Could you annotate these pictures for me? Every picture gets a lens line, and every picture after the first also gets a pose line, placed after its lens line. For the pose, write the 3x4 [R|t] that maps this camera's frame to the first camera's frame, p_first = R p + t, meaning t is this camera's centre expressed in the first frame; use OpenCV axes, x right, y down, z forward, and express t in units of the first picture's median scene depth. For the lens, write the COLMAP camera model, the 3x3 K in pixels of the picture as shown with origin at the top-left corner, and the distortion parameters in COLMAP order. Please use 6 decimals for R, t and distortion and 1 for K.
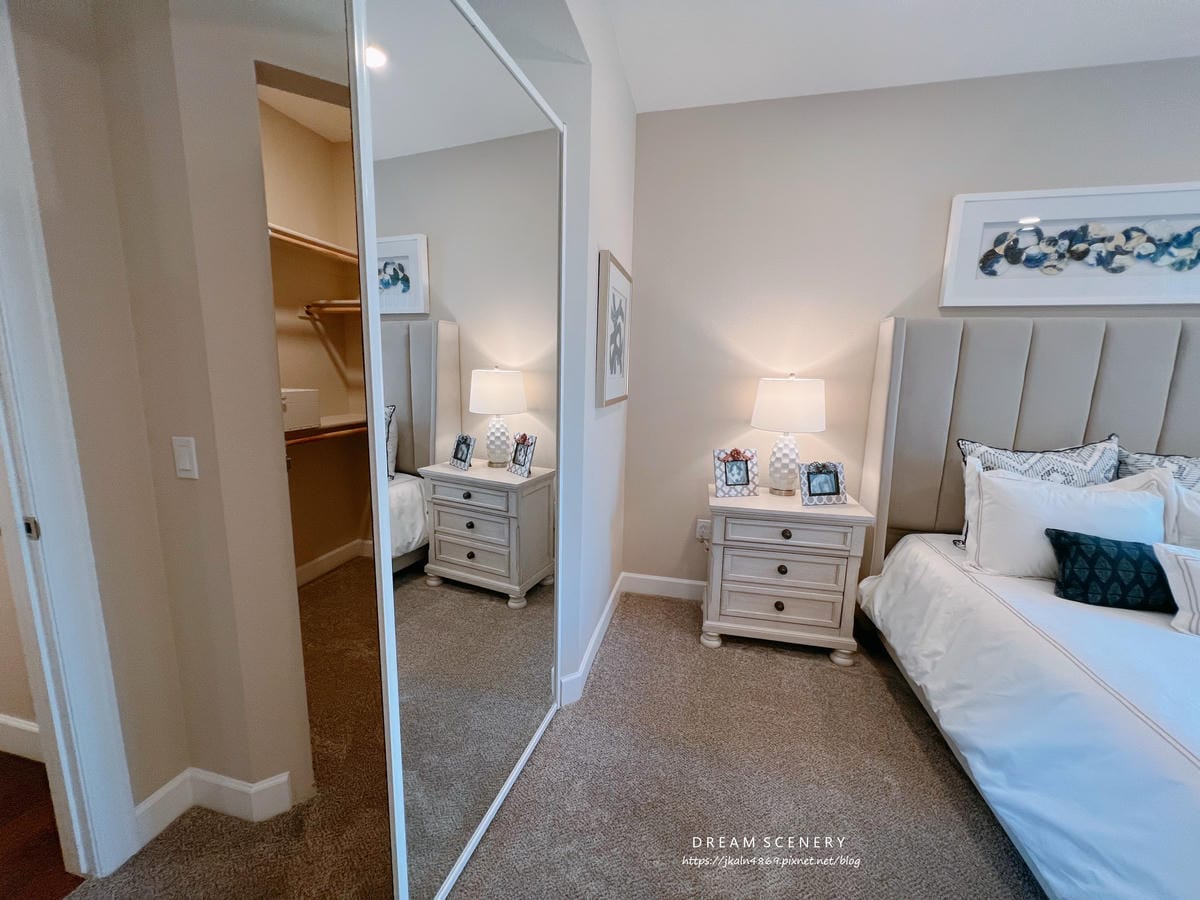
lens RADIAL K [[479.2, 0, 599.6], [0, 479.2, 448.3], [0, 0, 1]] dist [-0.002713, -0.000099]
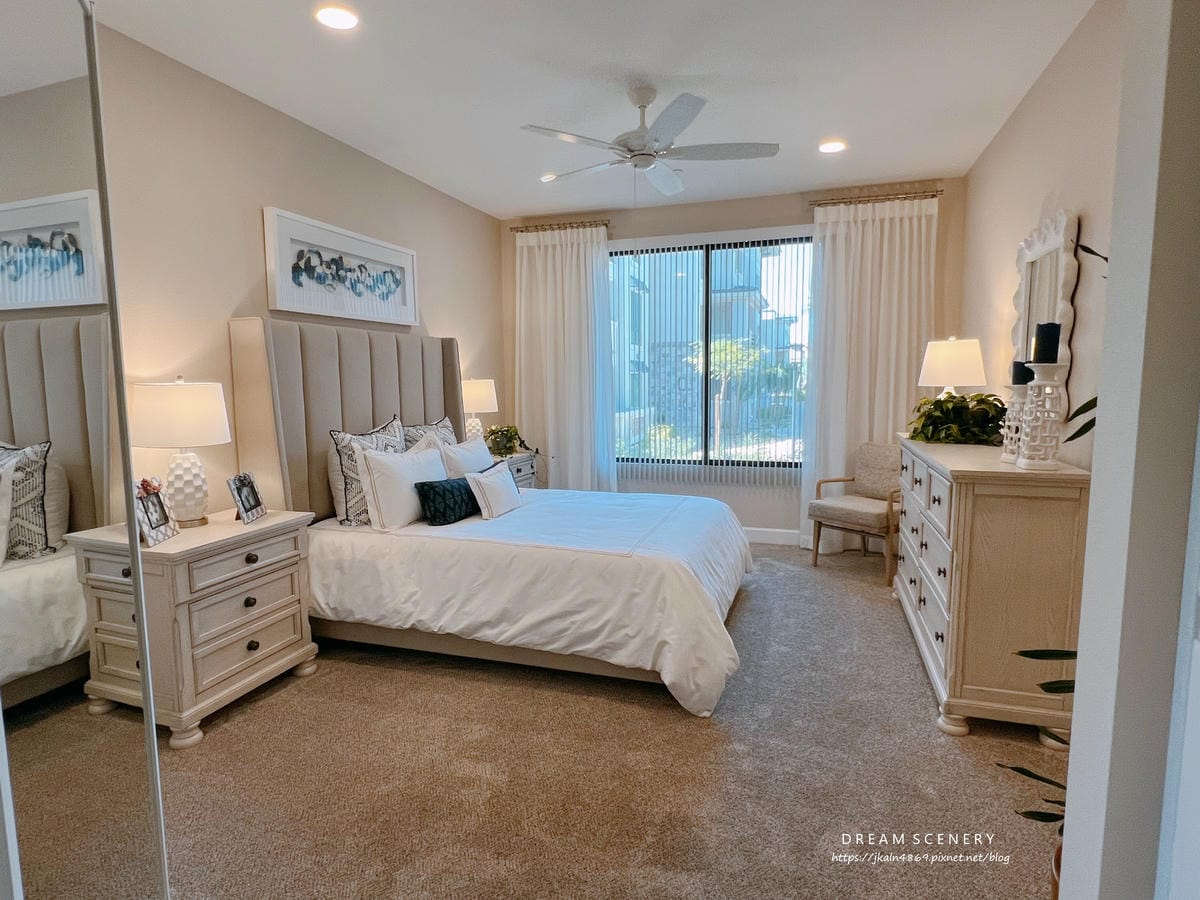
lens RADIAL K [[624.8, 0, 598.8], [0, 624.8, 447.3], [0, 0, 1]] dist [0.001166, -0.001299]
pose [[0.101444, -0.128401, 0.986520, -0.618600], [0.174604, 0.978542, 0.109408, -0.030918], [-0.979399, 0.161151, 0.121686, 0.204895]]
